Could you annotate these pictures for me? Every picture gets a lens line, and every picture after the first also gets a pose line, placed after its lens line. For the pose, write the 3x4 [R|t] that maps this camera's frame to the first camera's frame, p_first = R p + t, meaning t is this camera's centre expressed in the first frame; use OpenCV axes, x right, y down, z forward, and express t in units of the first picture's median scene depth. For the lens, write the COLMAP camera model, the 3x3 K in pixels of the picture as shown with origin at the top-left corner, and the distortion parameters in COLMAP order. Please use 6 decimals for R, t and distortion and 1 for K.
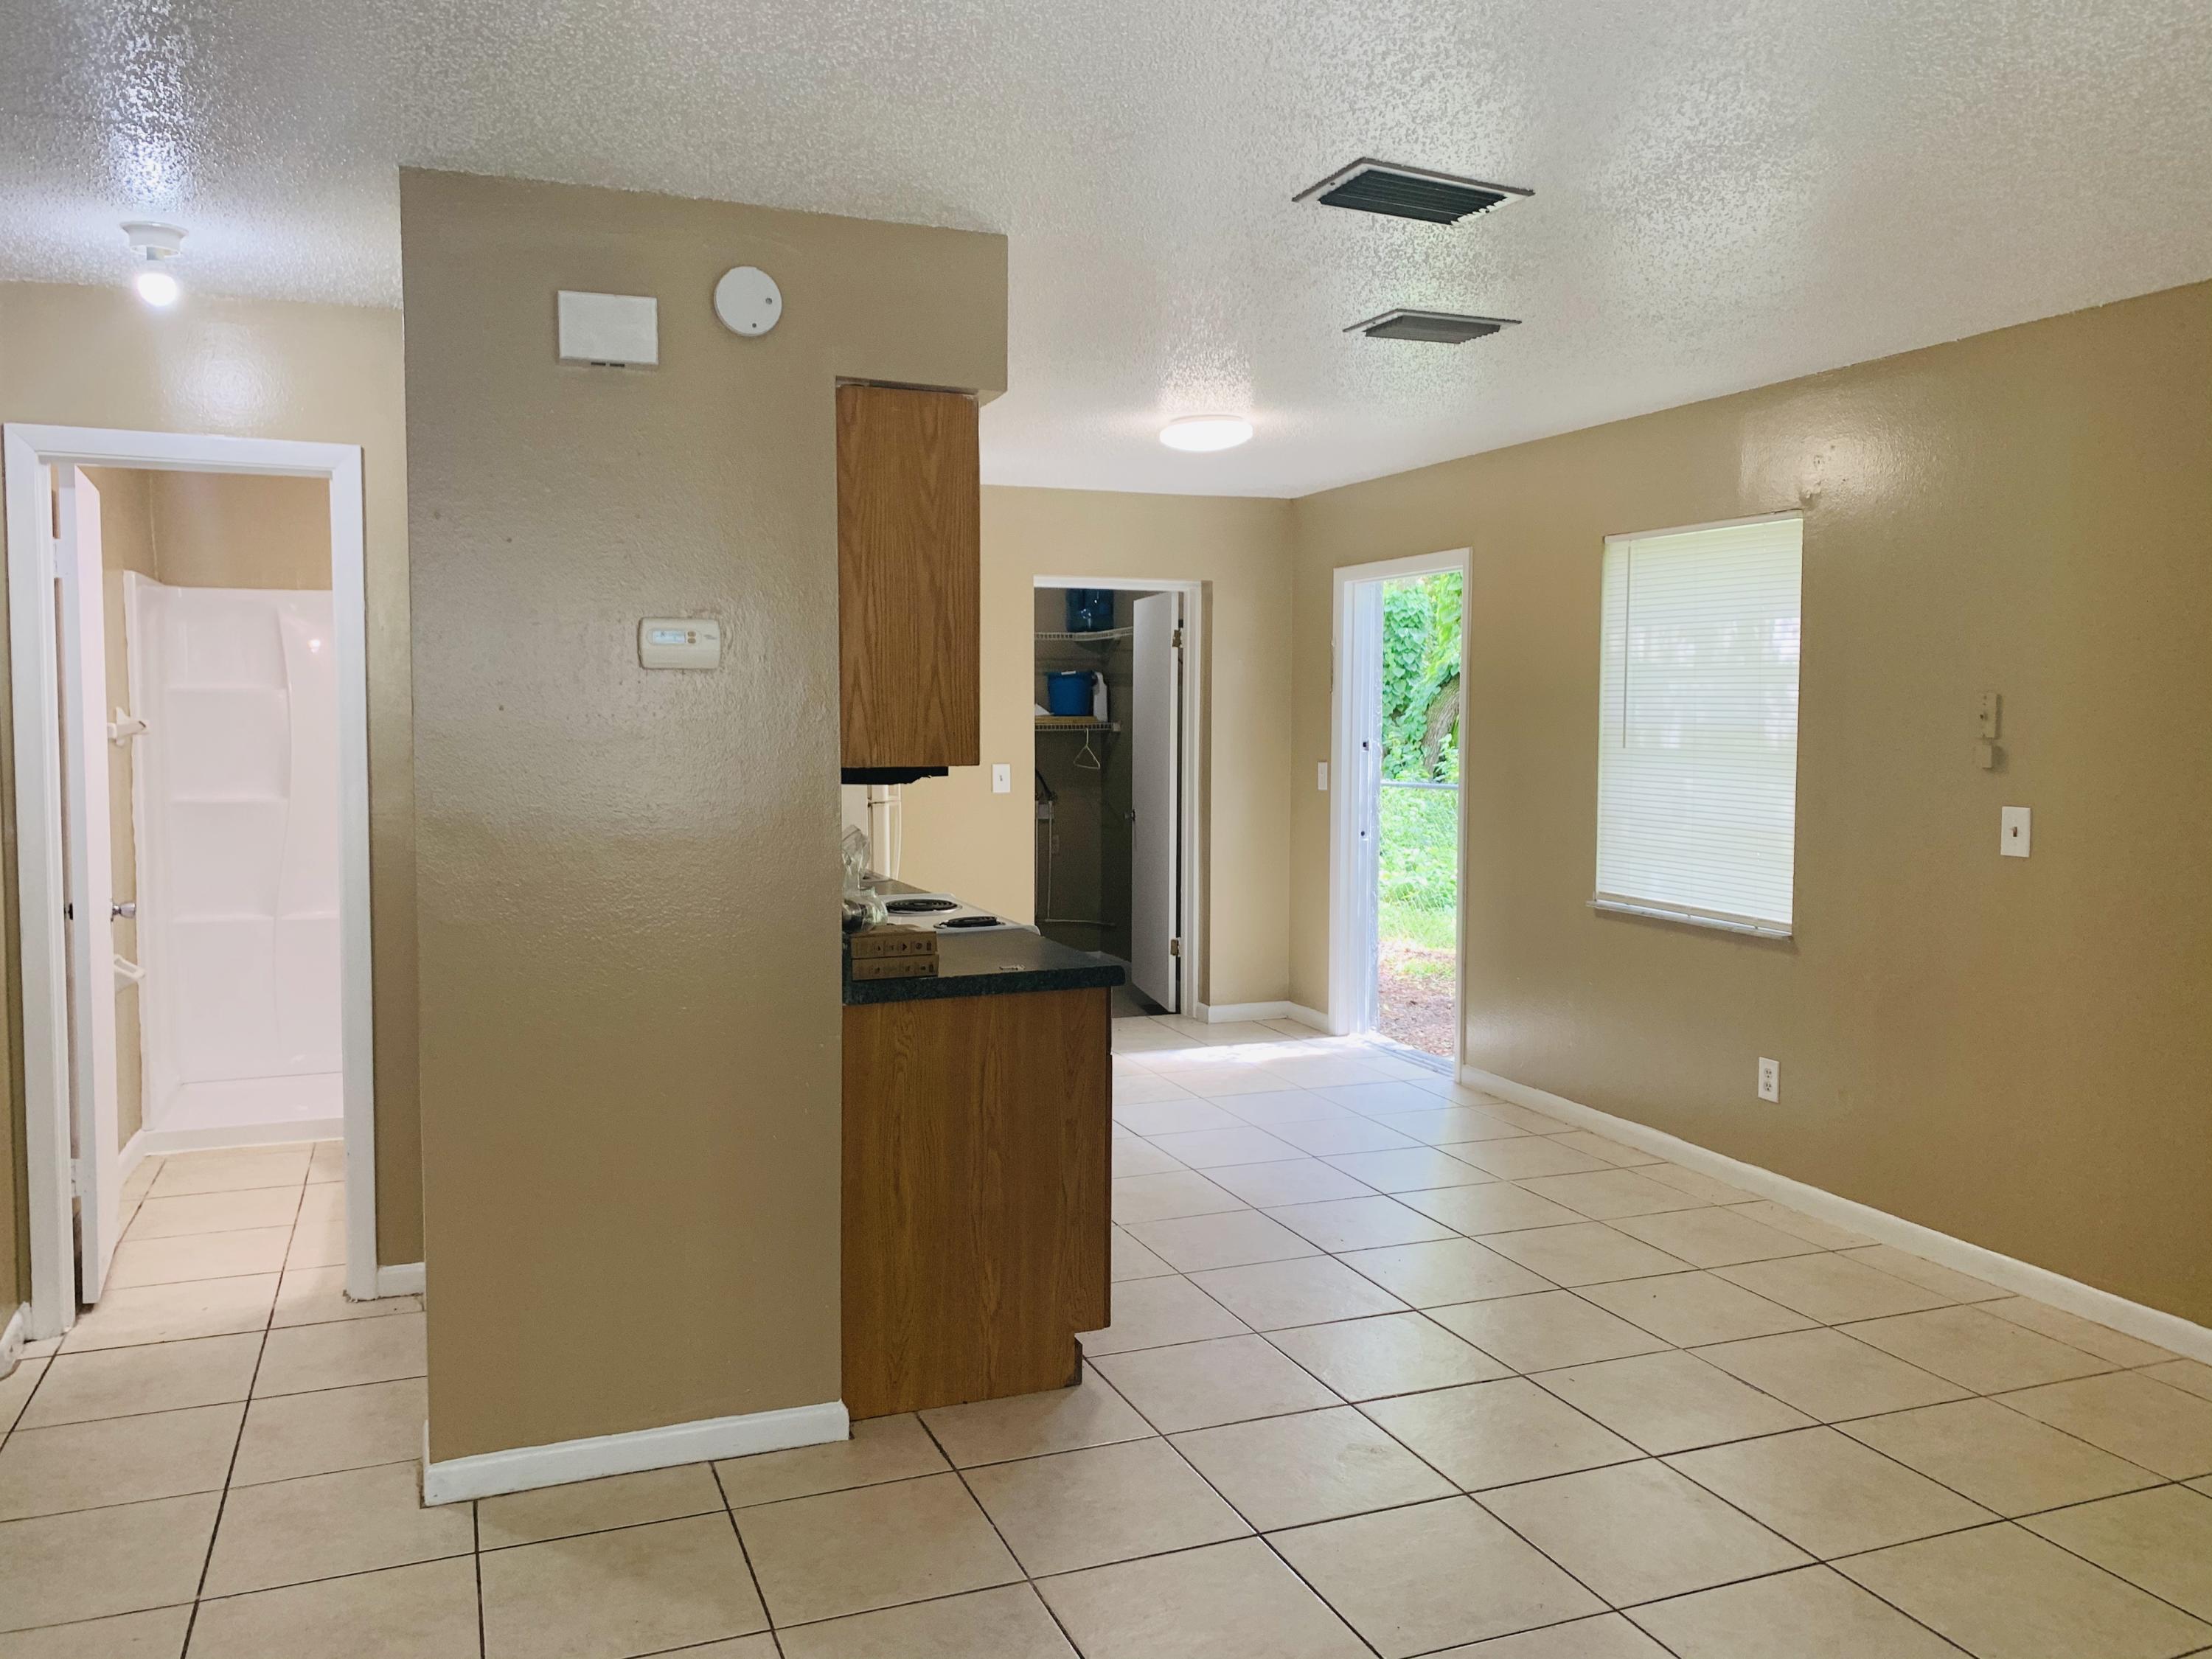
lens RADIAL K [[1695.4, 0, 1093.4], [0, 1695.4, 818.8], [0, 0, 1]] dist [0.052781, -0.068231]
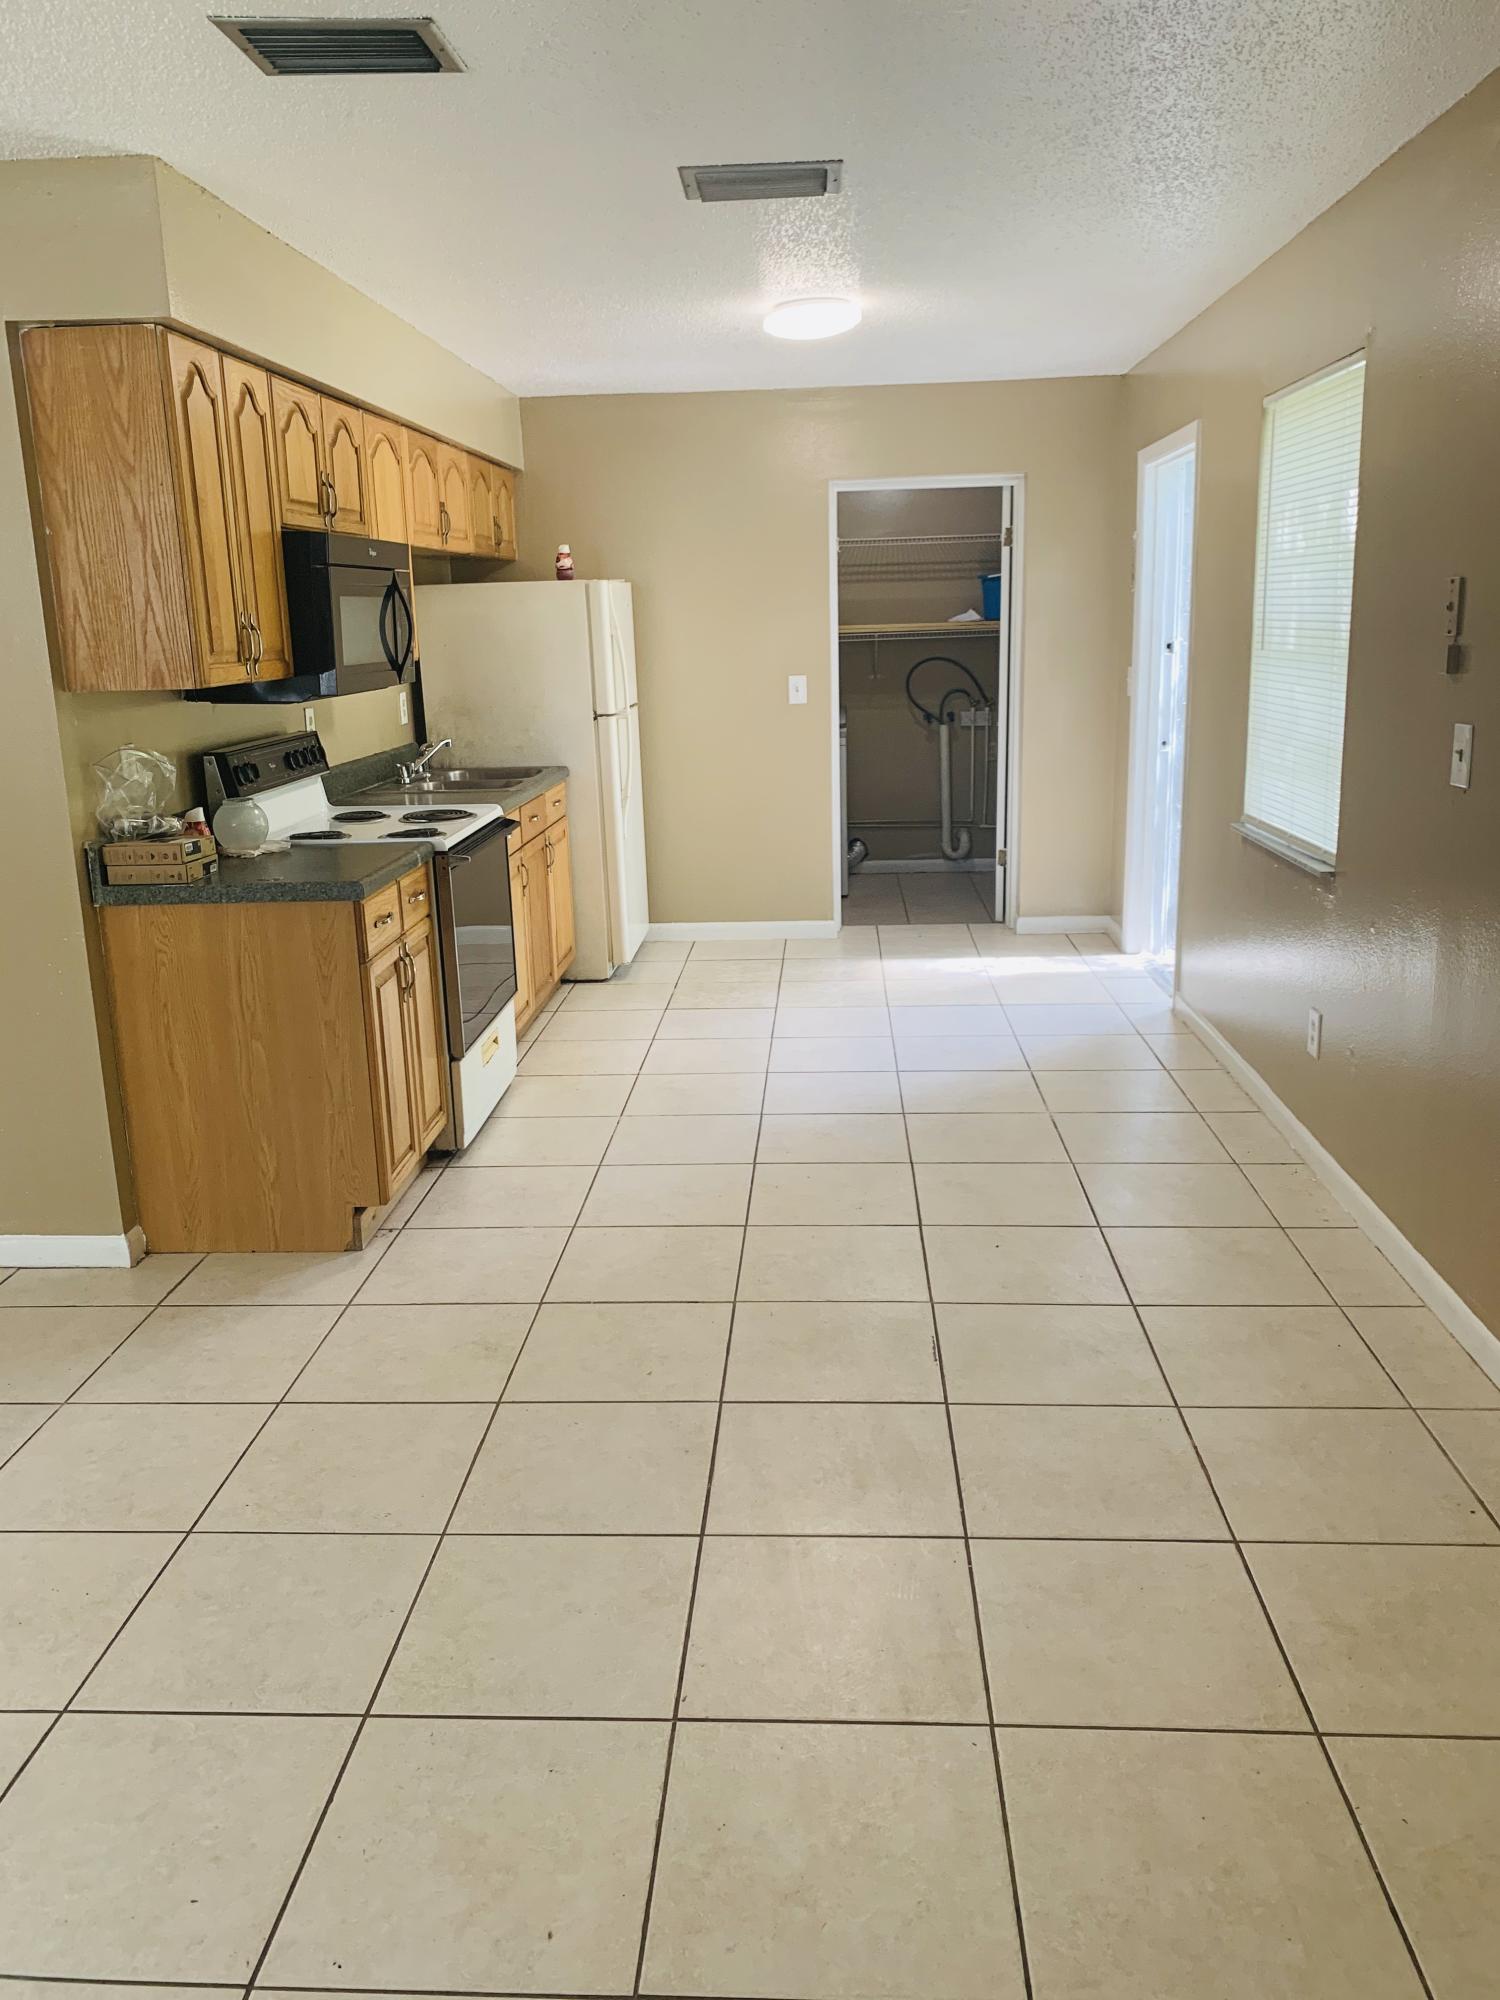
lens RADIAL K [[1532.9, 0, 749.2], [0, 1532.9, 994.4], [0, 0, 1]] dist [0.052781, -0.068231]
pose [[0.907937, 0.071360, -0.412986, 0.663071], [0.003346, 0.984132, 0.177406, -0.013399], [0.419093, -0.162456, 0.893291, 0.242085]]
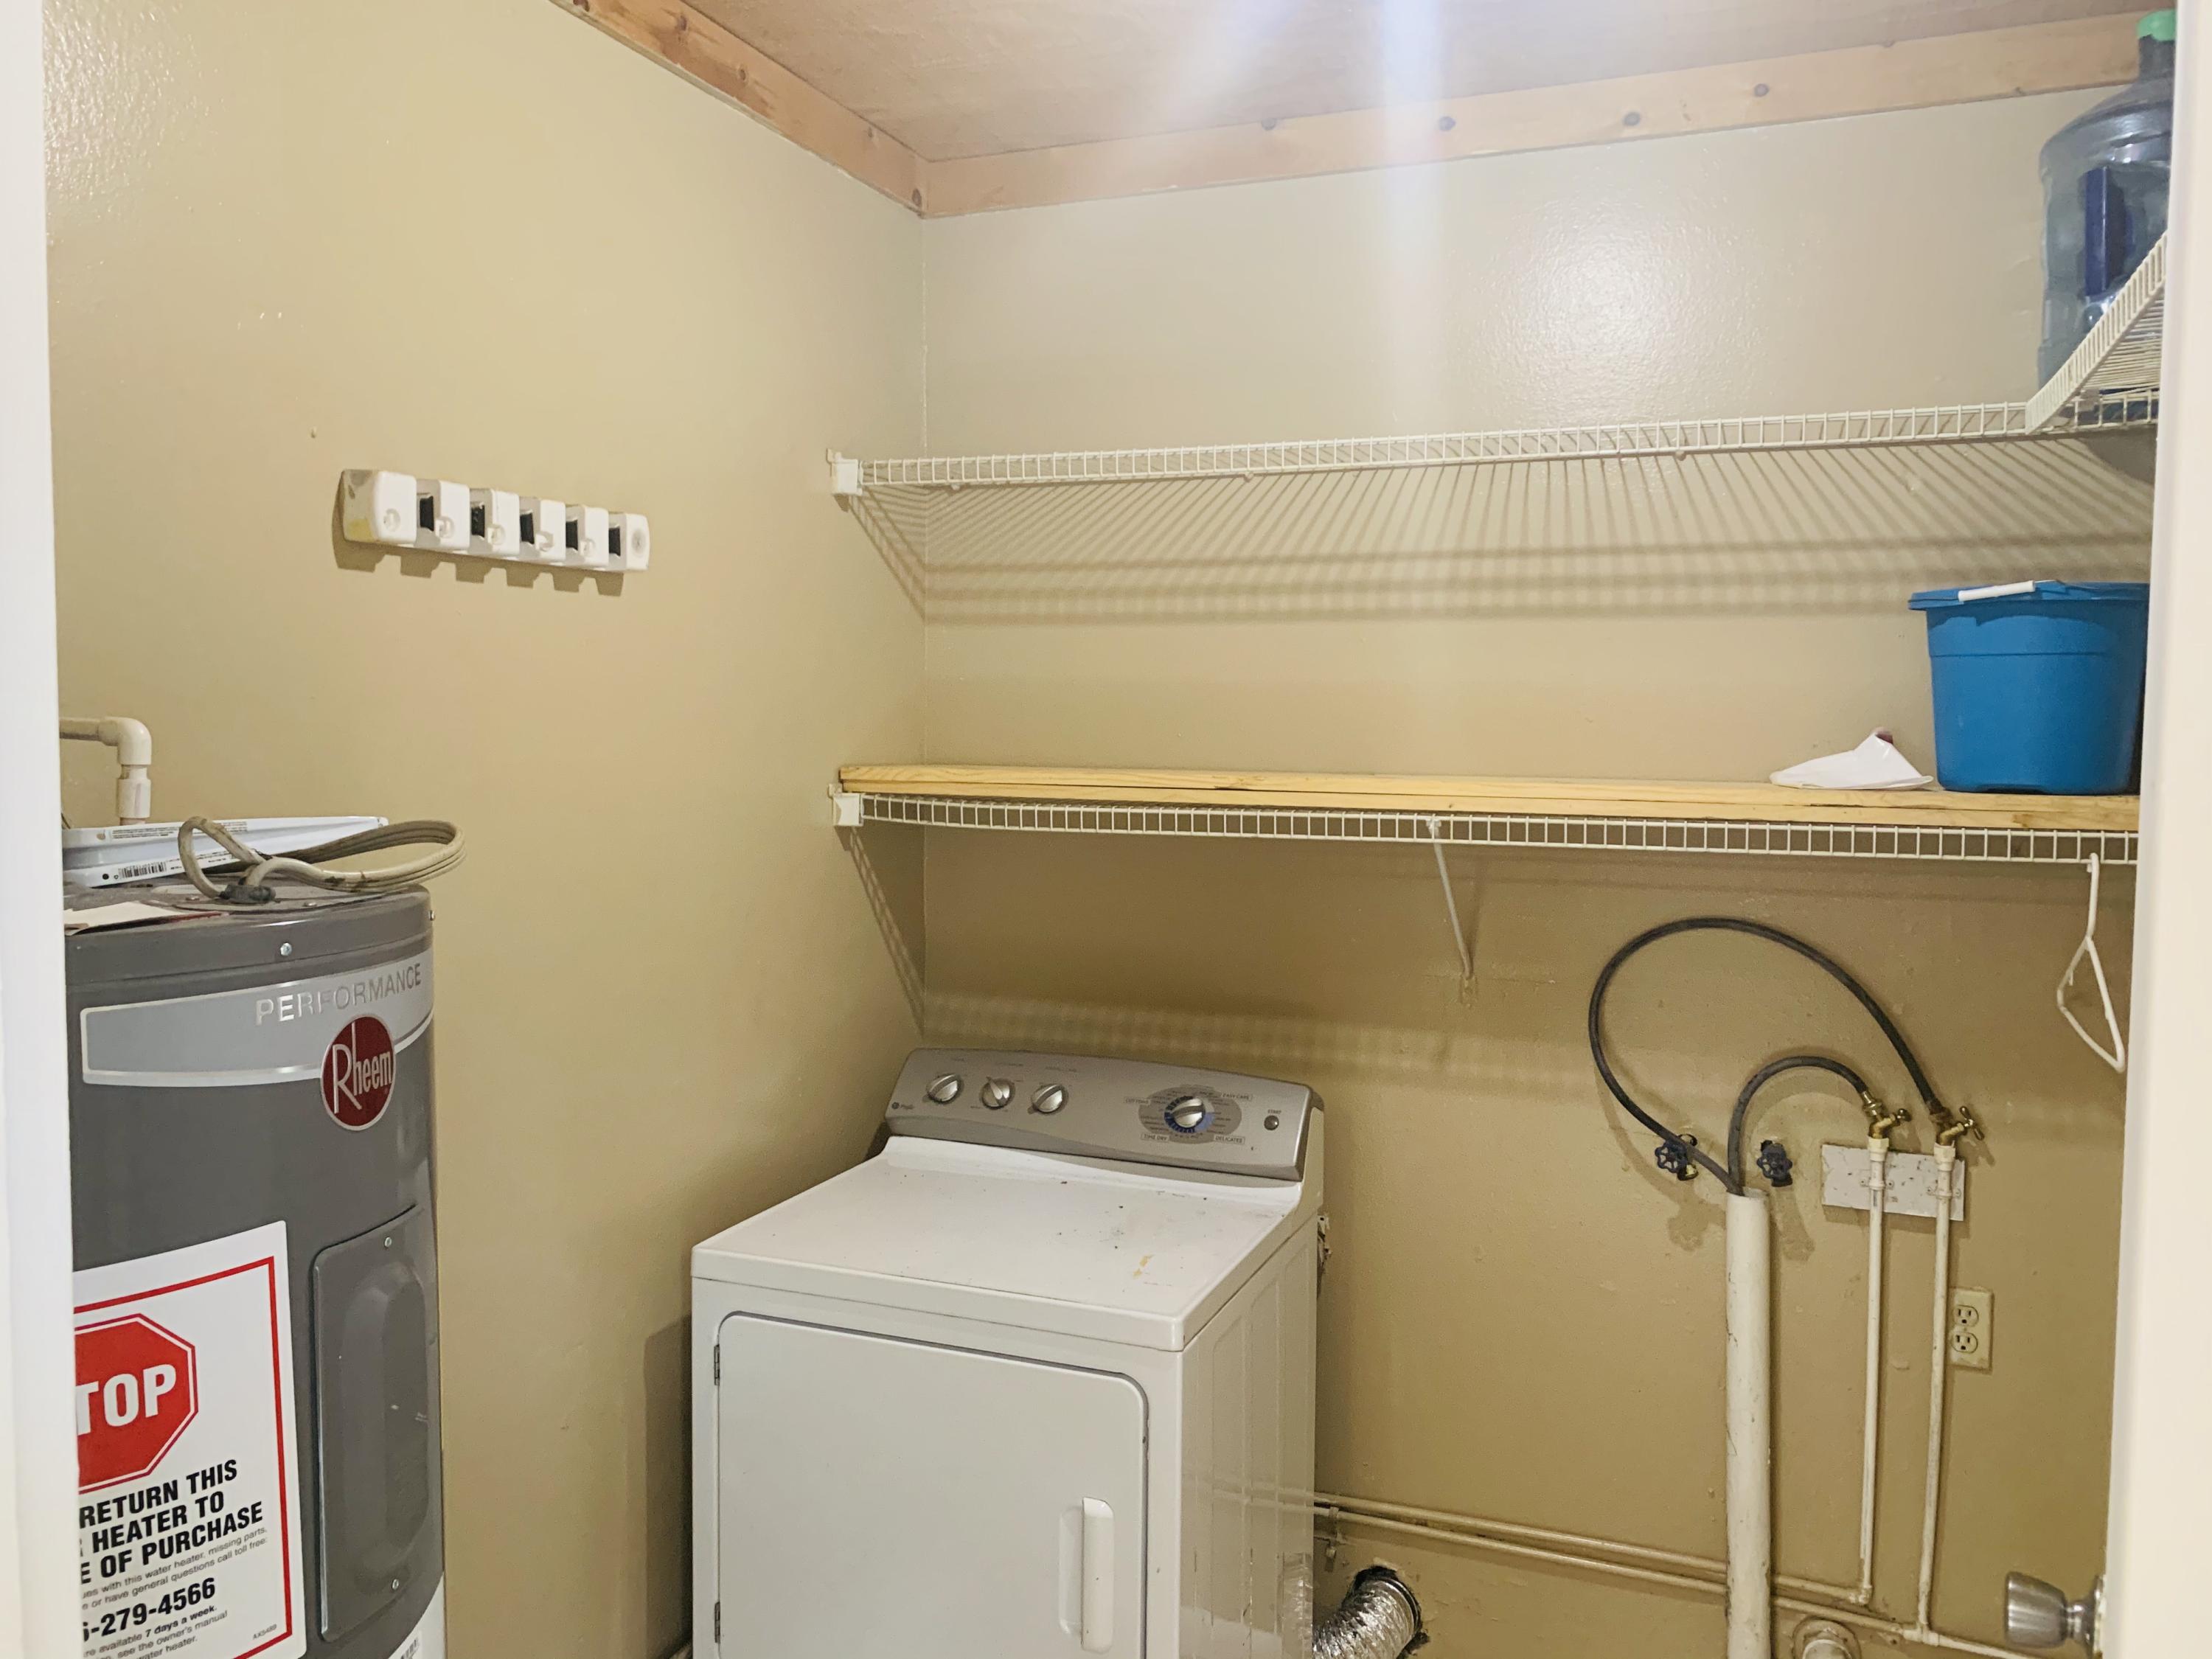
lens RADIAL K [[1695.4, 0, 1108.5], [0, 1695.4, 816.6], [0, 0, 1]] dist [0.052781, -0.068231]
pose [[0.738393, 0.045800, -0.672814, 0.117464], [-0.052118, 0.998583, 0.010778, -0.149873], [0.672354, 0.027108, 0.739734, 2.110373]]
